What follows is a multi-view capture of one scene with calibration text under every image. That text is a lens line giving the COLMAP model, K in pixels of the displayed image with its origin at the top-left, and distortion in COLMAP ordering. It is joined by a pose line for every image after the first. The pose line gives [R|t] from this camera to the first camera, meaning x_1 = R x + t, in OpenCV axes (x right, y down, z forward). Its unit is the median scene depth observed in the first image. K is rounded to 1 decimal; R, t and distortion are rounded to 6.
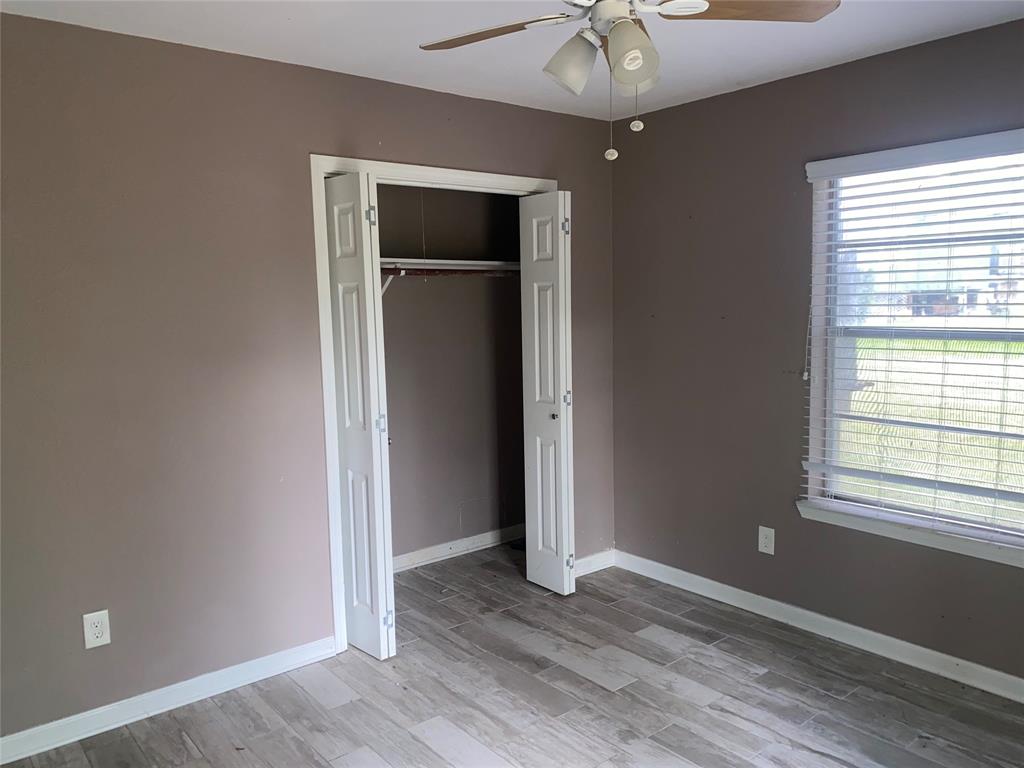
lens RADIAL K [[788.4, 0, 525.0], [0, 788.4, 385.9], [0, 0, 1]] dist [-0.000047, -0.037488]
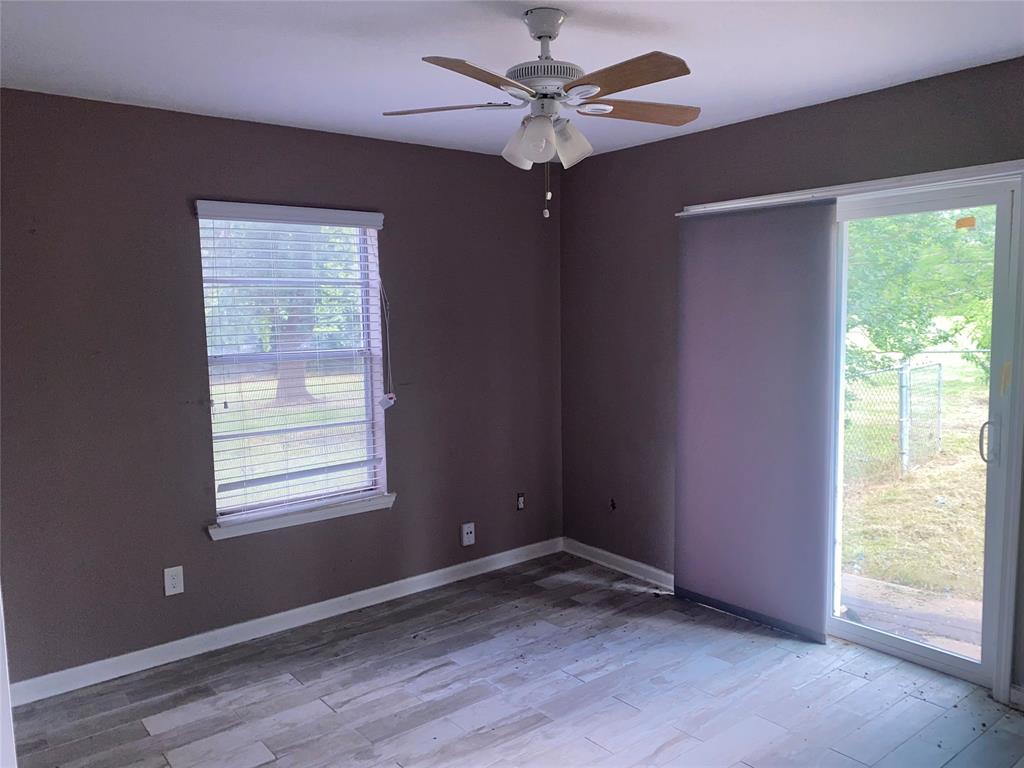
lens RADIAL K [[788.4, 0, 525.0], [0, 788.4, 385.9], [0, 0, 1]] dist [-0.000047, -0.037488]
pose [[0.001517, -0.090869, 0.995862, -0.700571], [0.126619, 0.987865, 0.089946, -0.080142], [-0.991950, 0.125959, 0.013004, 0.594461]]
